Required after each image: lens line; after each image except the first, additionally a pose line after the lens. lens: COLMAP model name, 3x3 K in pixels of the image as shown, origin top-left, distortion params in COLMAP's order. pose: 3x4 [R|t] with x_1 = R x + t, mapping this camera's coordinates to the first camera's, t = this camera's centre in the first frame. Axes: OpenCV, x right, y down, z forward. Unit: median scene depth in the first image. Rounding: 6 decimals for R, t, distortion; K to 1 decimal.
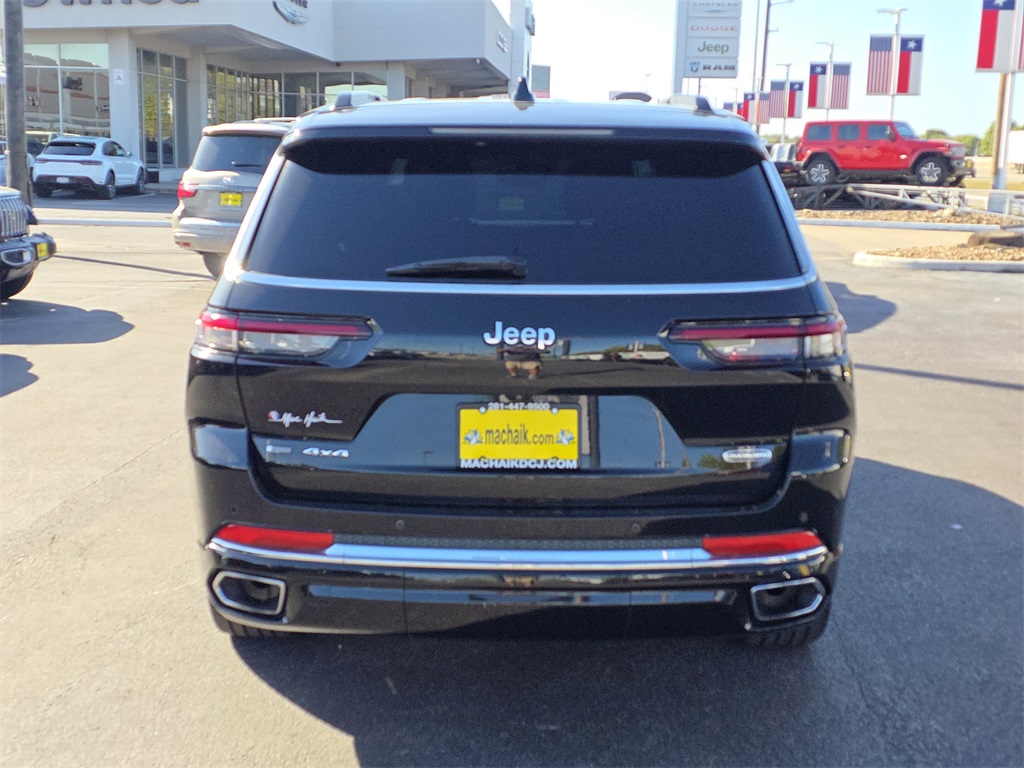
lens RADIAL K [[1399.1, 0, 501.2], [0, 1399.1, 344.0], [0, 0, 1]] dist [0.104217, 0.000000]
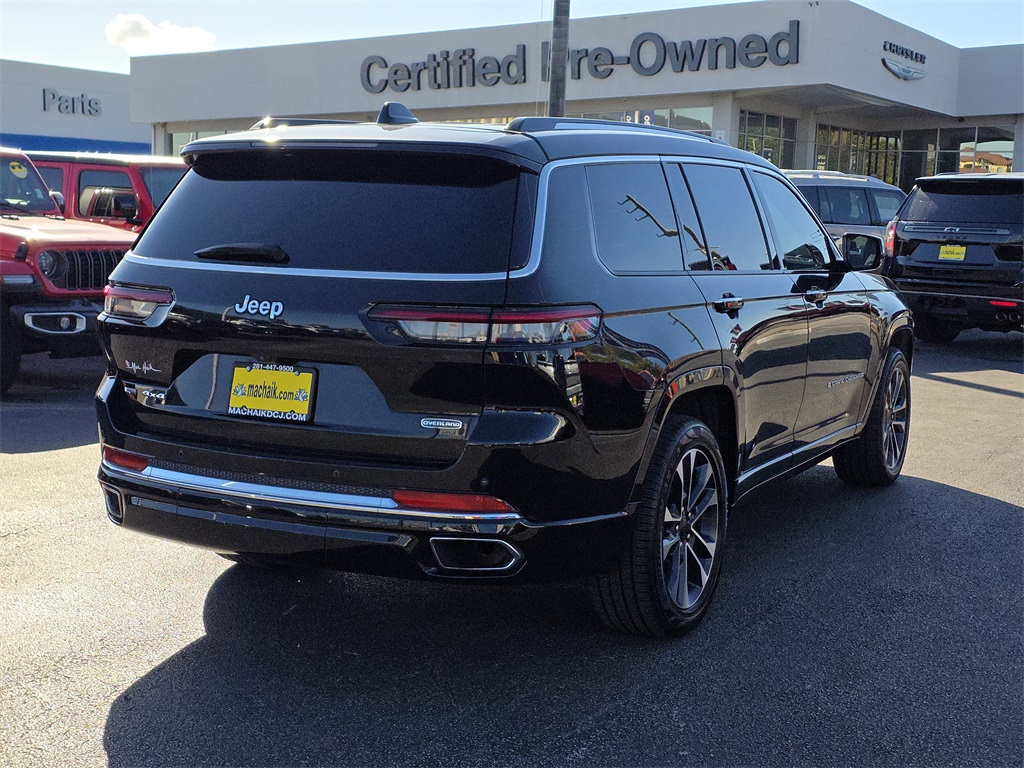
lens RADIAL K [[1399.1, 0, 511.7], [0, 1399.1, 383.1], [0, 0, 1]] dist [0.104217, 0.000000]
pose [[0.889352, 0.067976, -0.452141, 0.742611], [-0.075703, 0.997130, 0.001005, 0.040956], [0.450912, 0.033334, 0.891946, 0.005953]]
